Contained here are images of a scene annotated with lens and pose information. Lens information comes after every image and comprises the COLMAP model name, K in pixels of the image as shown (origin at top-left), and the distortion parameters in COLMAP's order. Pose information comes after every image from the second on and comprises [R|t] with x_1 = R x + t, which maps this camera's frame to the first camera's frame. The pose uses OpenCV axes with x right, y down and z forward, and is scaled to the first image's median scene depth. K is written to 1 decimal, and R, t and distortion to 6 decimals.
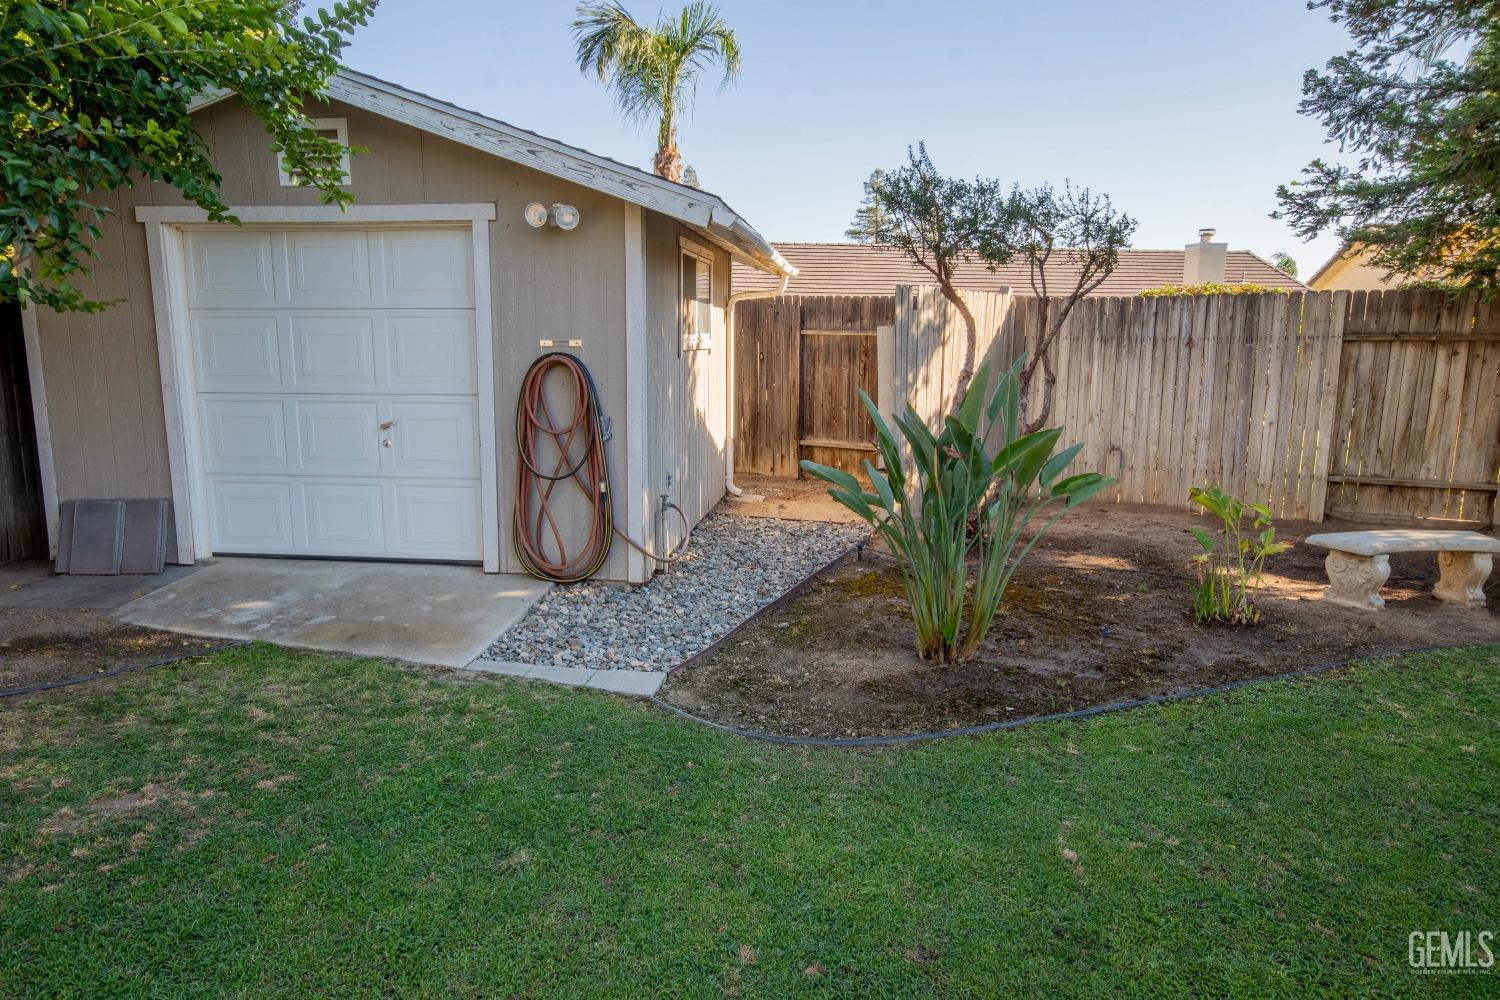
lens RADIAL K [[1031.7, 0, 744.7], [0, 1031.7, 501.3], [0, 0, 1]] dist [0.002023, 0.025817]
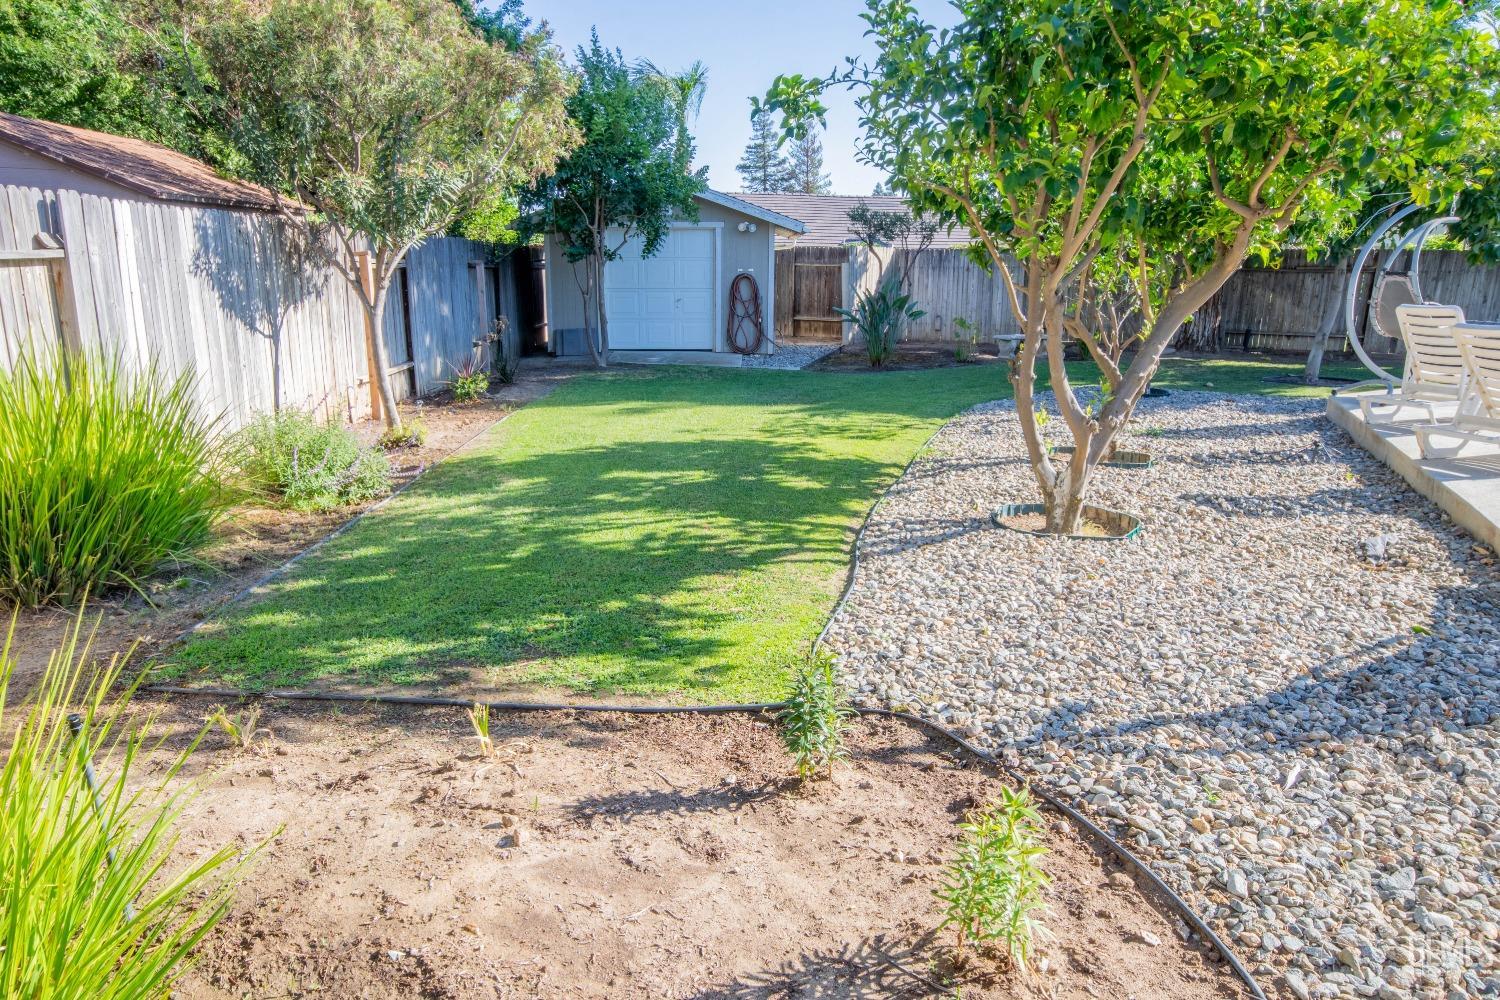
lens RADIAL K [[1031.7, 0, 752.5], [0, 1031.7, 501.3], [0, 0, 1]] dist [0.002023, 0.025817]
pose [[0.991969, -0.032474, 0.122244, -0.445221], [0.023948, 0.997218, 0.070584, 0.243852], [-0.124196, -0.067090, 0.989987, -1.607521]]
